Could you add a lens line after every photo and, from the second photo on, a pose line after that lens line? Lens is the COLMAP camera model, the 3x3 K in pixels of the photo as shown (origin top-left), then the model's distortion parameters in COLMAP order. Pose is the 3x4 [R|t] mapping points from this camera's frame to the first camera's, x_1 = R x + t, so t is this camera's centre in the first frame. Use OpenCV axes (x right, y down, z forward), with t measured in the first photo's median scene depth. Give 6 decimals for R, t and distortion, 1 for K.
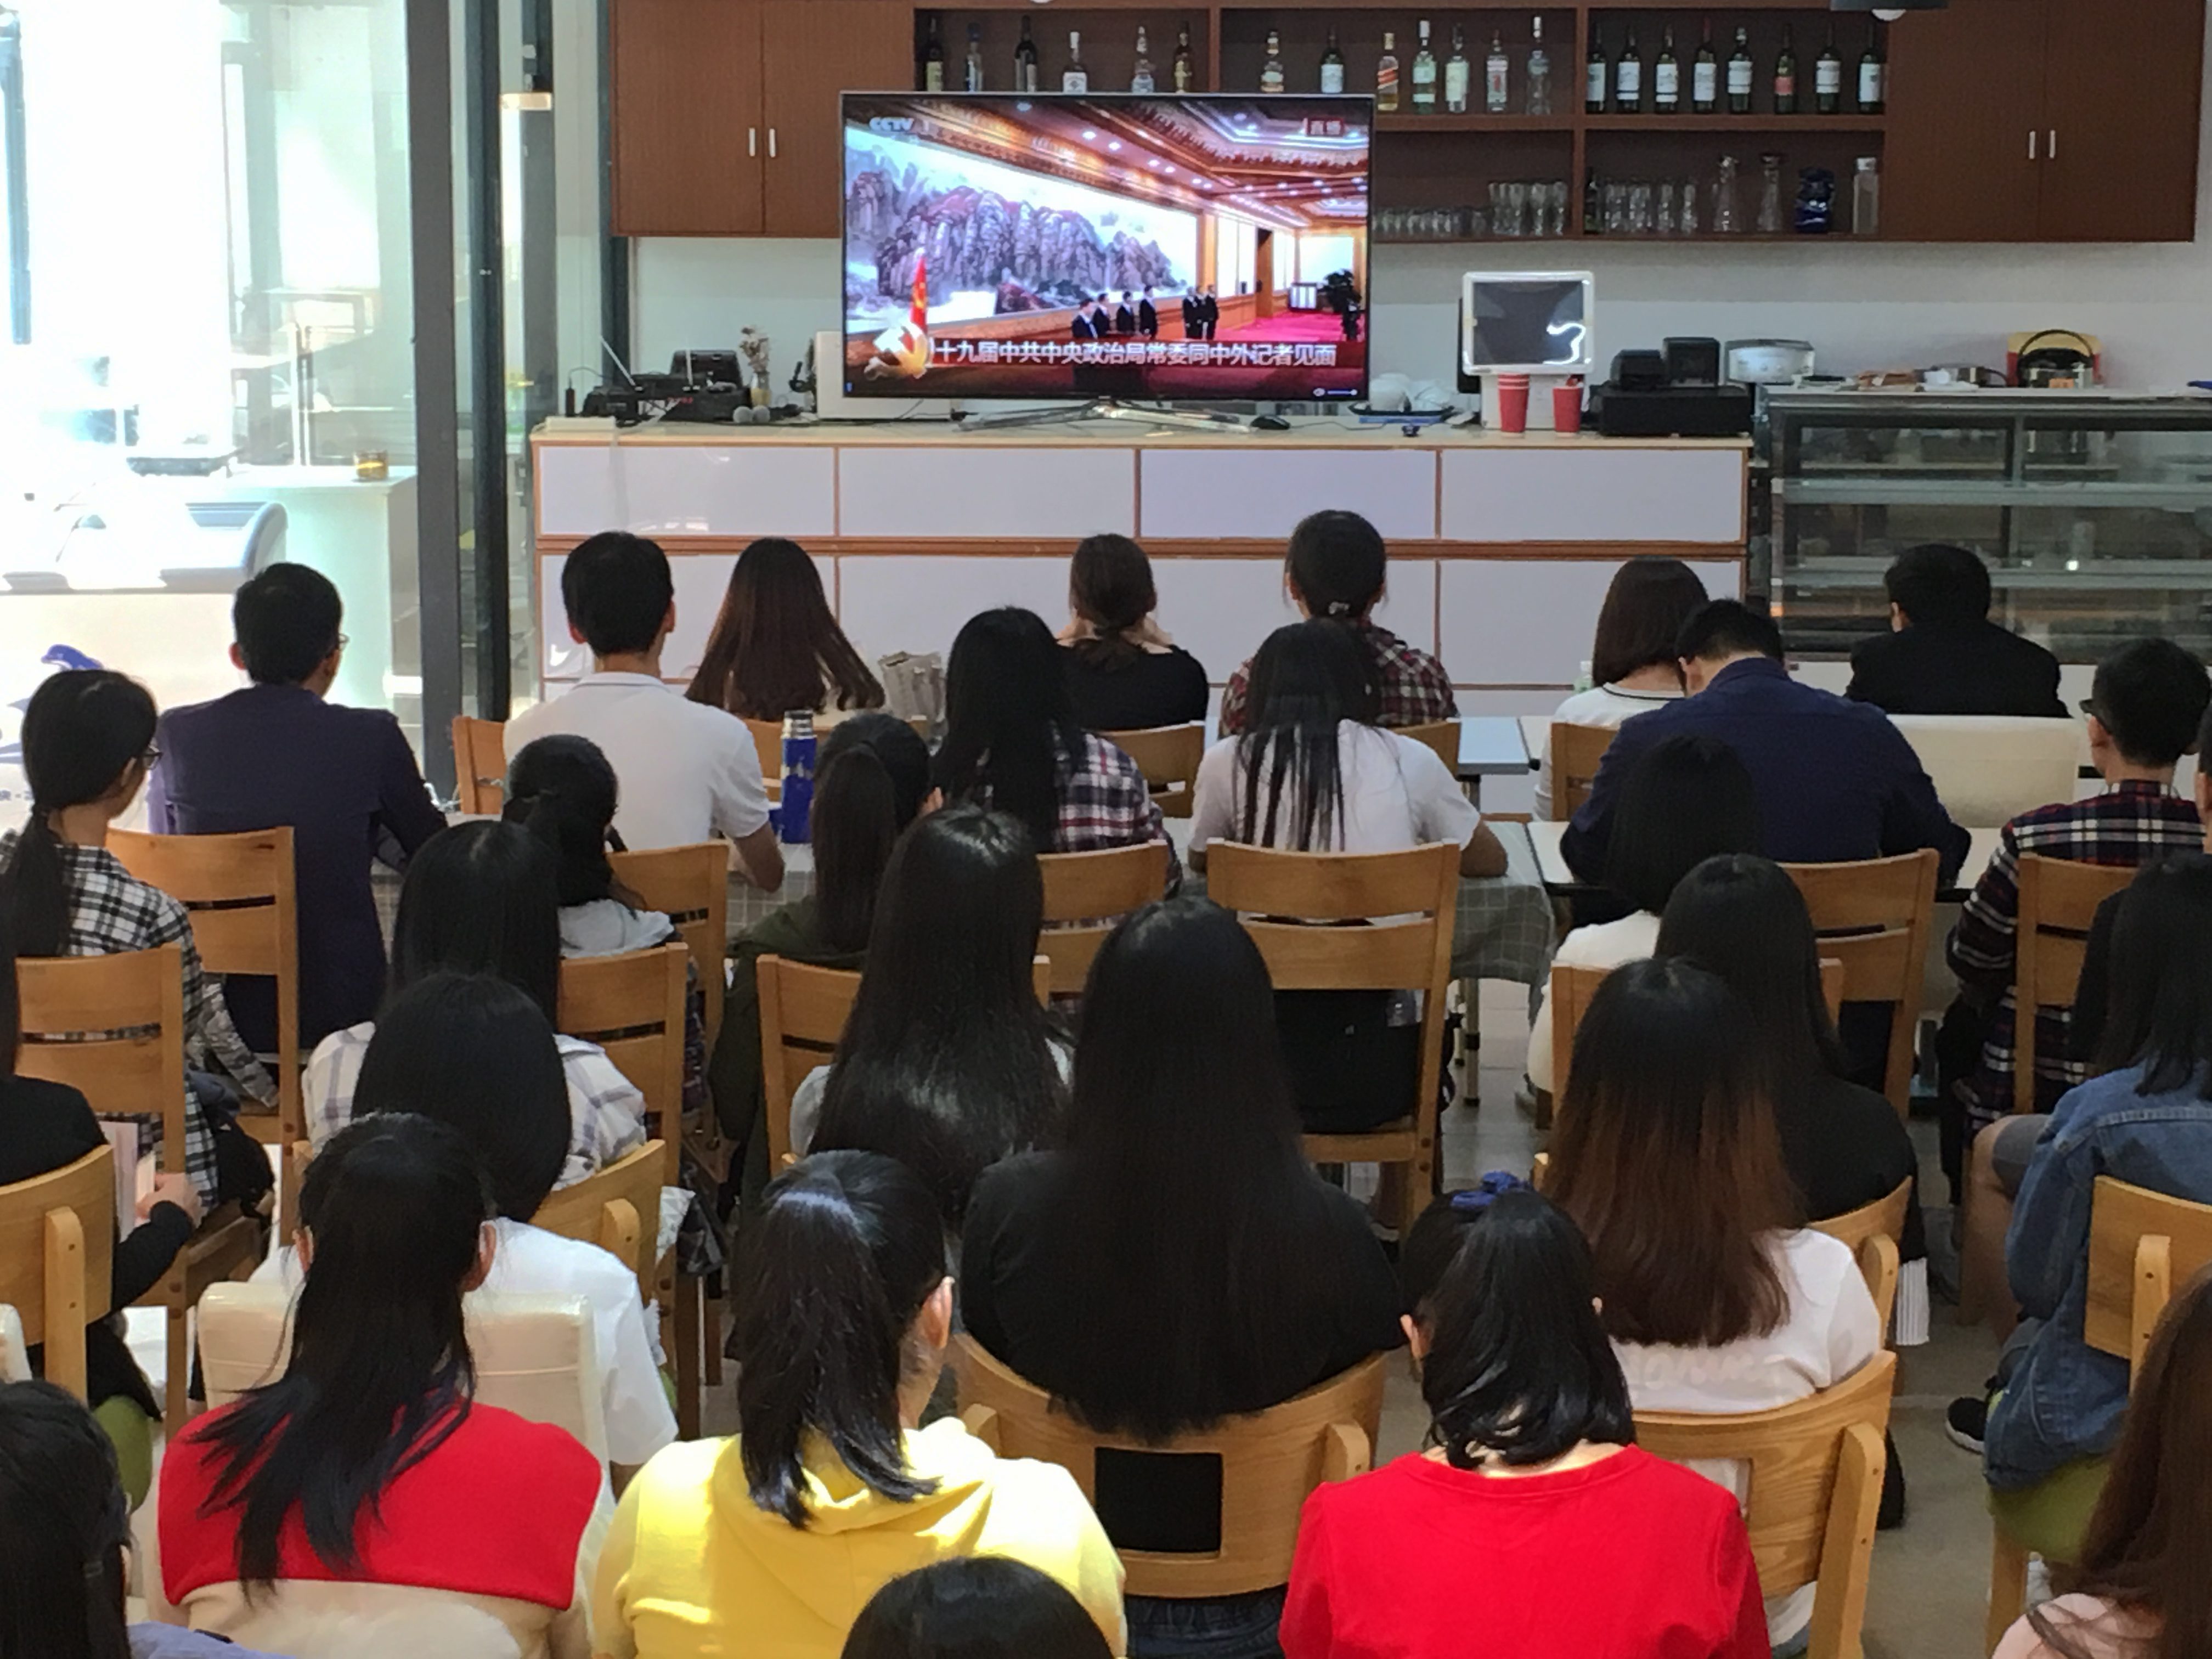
lens RADIAL K [[4580.0, 0, 1099.1], [0, 4580.0, 840.2], [0, 0, 1]] dist [0.012665, 0.000000]
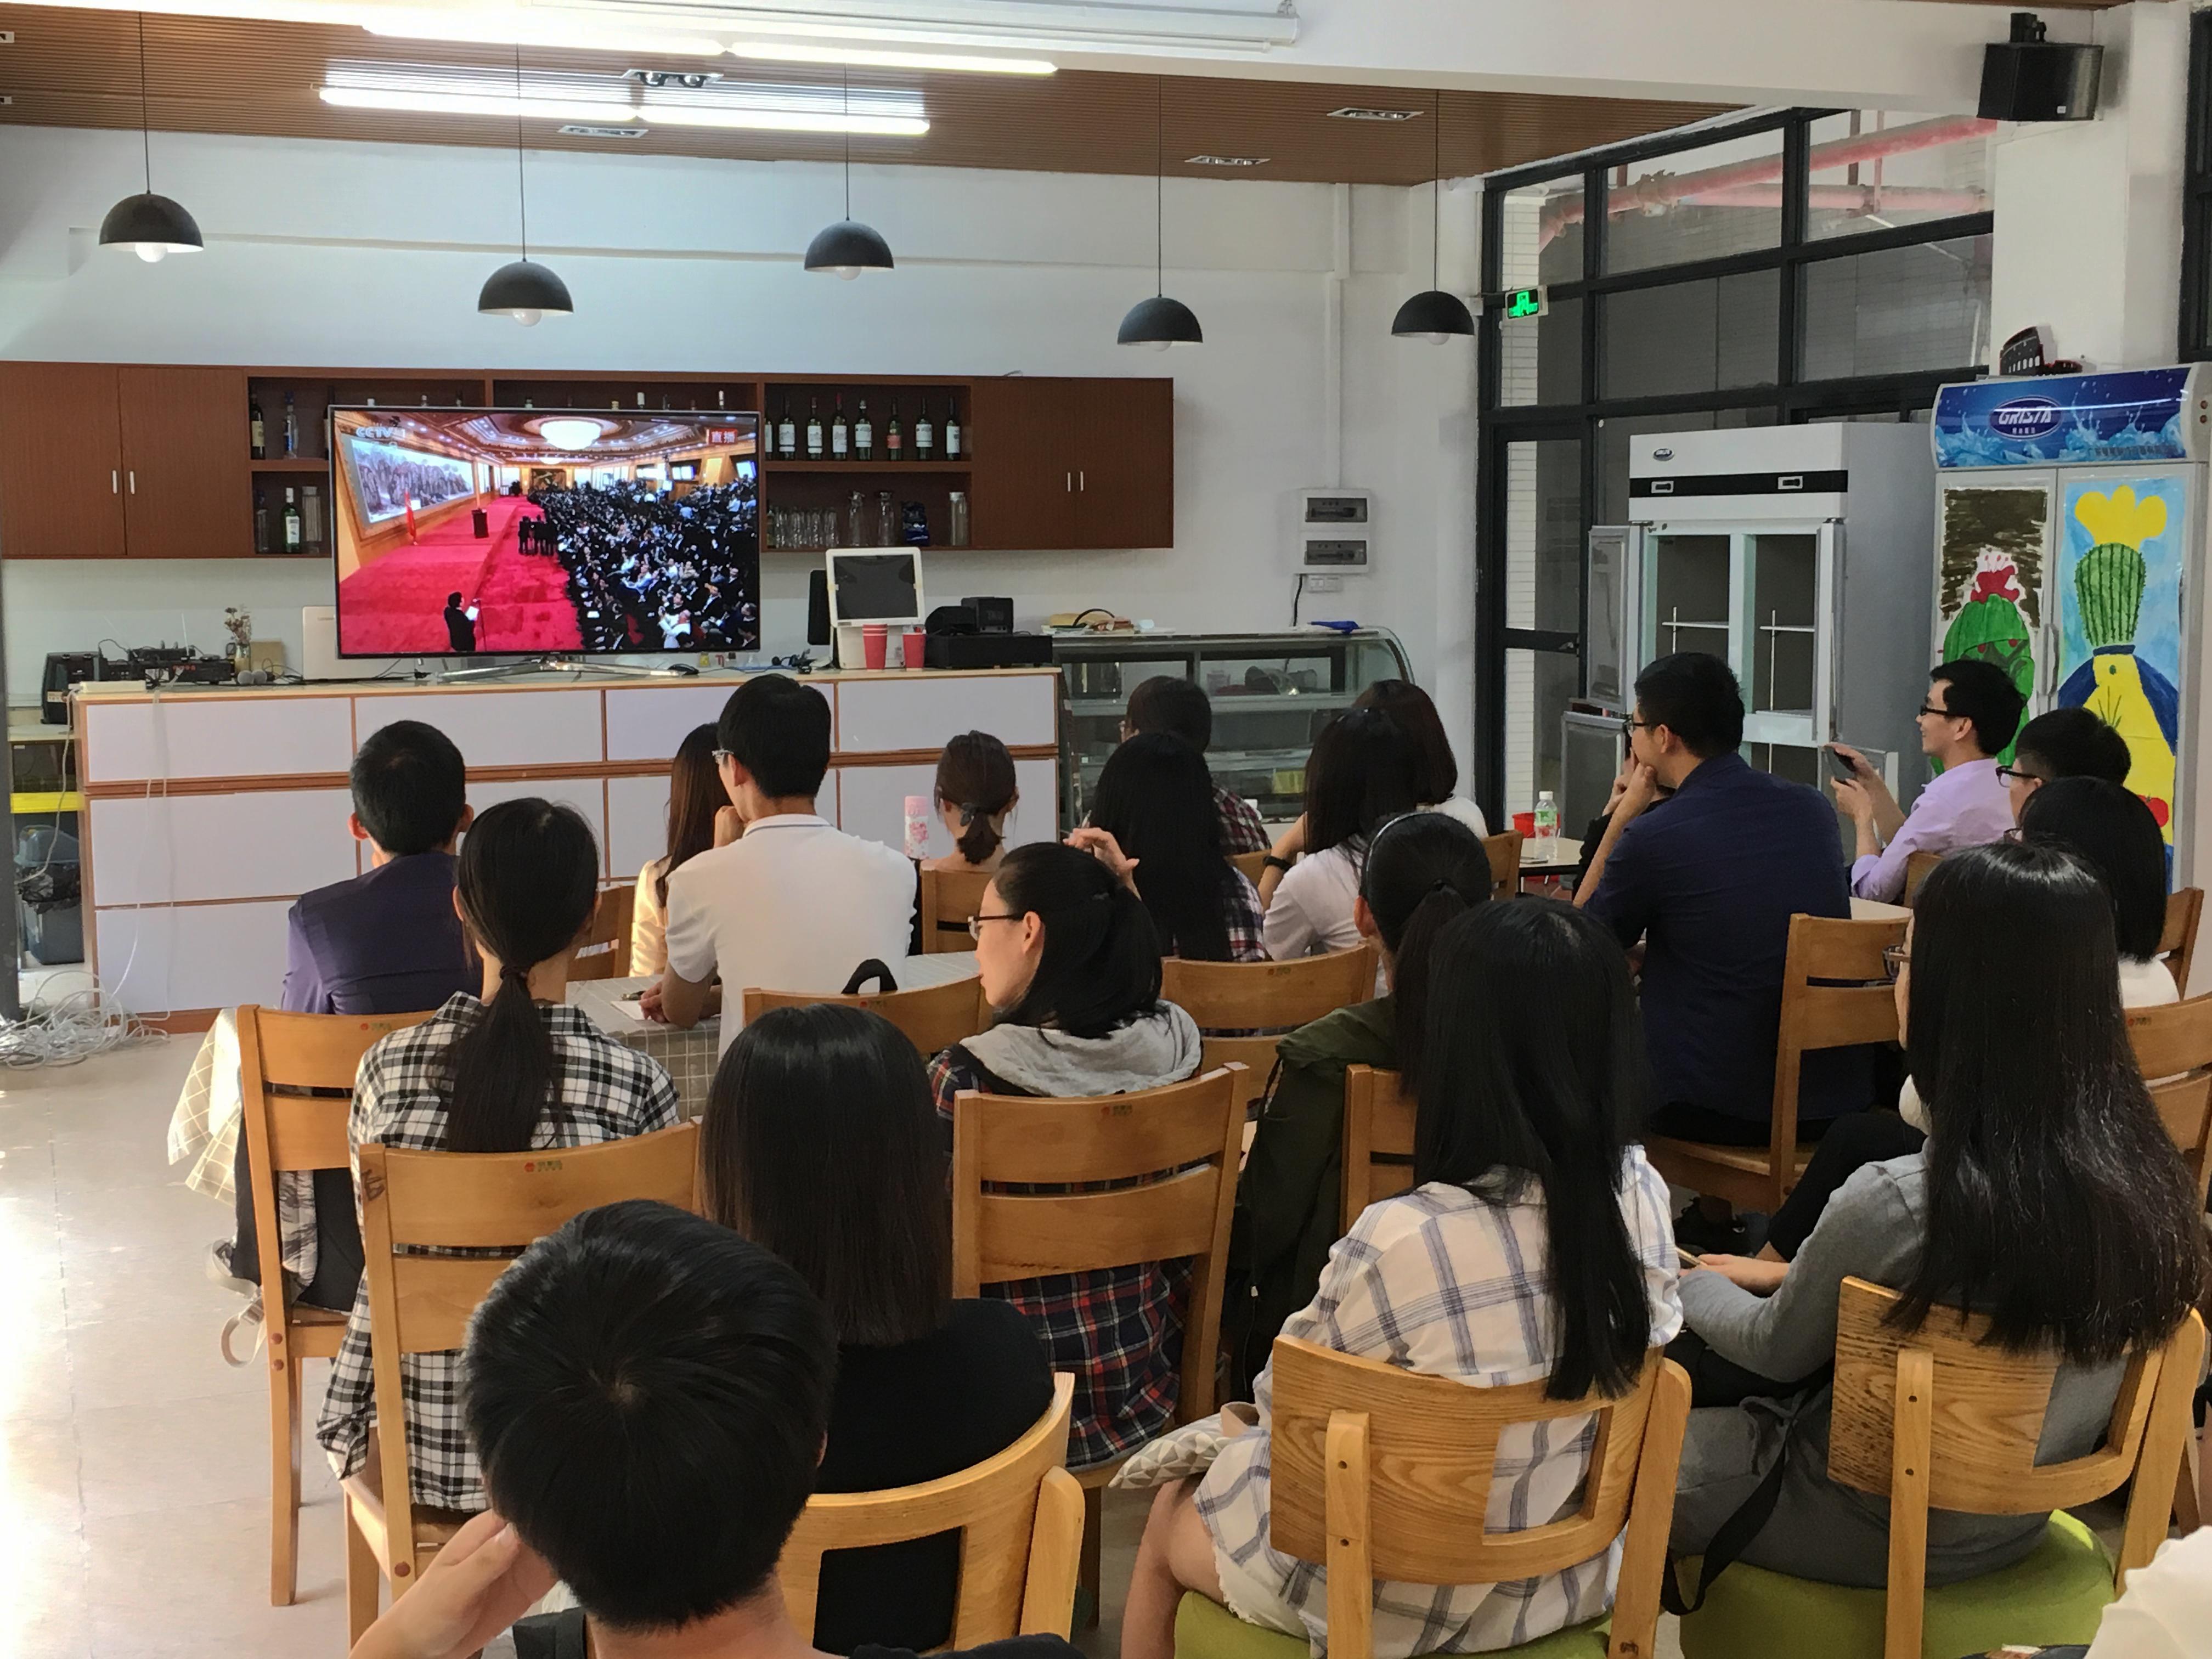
lens RADIAL K [[2777.6, 0, 1124.0], [0, 2777.6, 826.6], [0, 0, 1]] dist [0.029626, 0.000000]
pose [[0.910586, -0.053927, 0.409786, -0.179435], [0.081922, 0.995330, -0.051054, 0.001776], [-0.405119, 0.080059, 0.910752, 0.265167]]
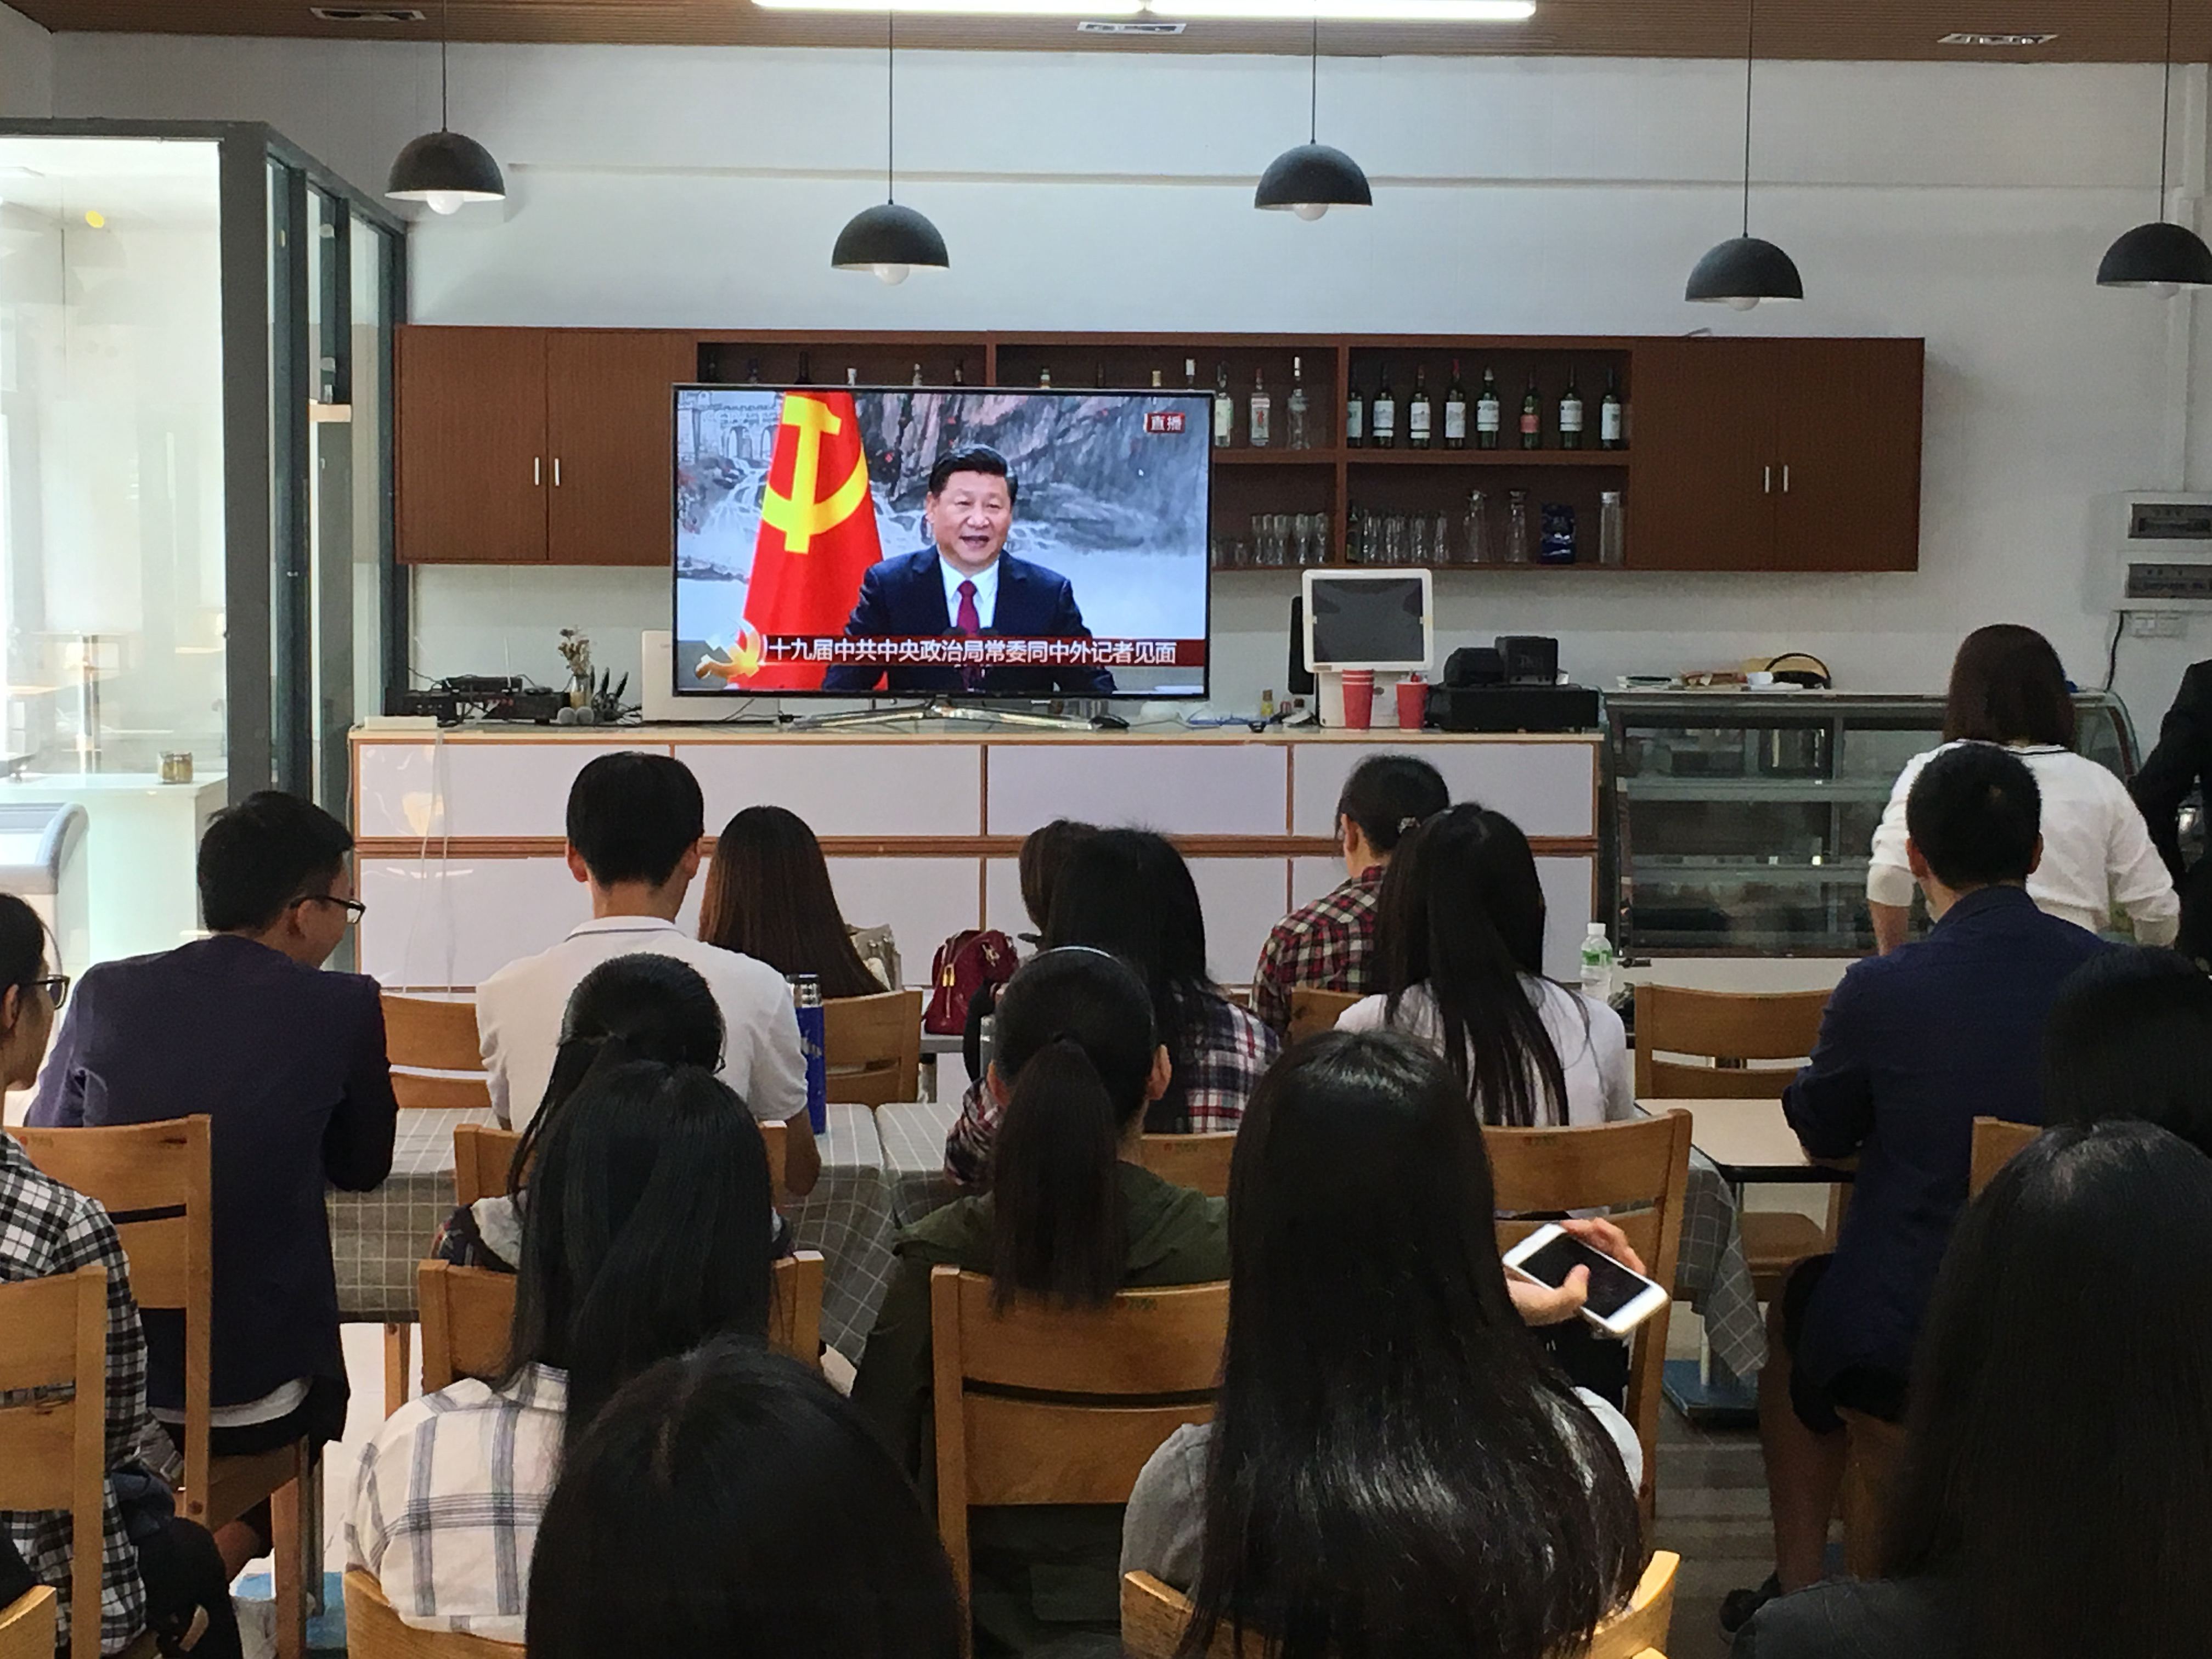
lens RADIAL K [[3761.9, 0, 1093.0], [0, 3761.9, 821.1], [0, 0, 1]] dist [0.014859, 0.000000]
pose [[0.993587, -0.005241, 0.112948, -0.060723], [0.015860, 0.995509, -0.093326, 0.005870], [-0.111951, 0.094519, 0.989208, 0.213975]]
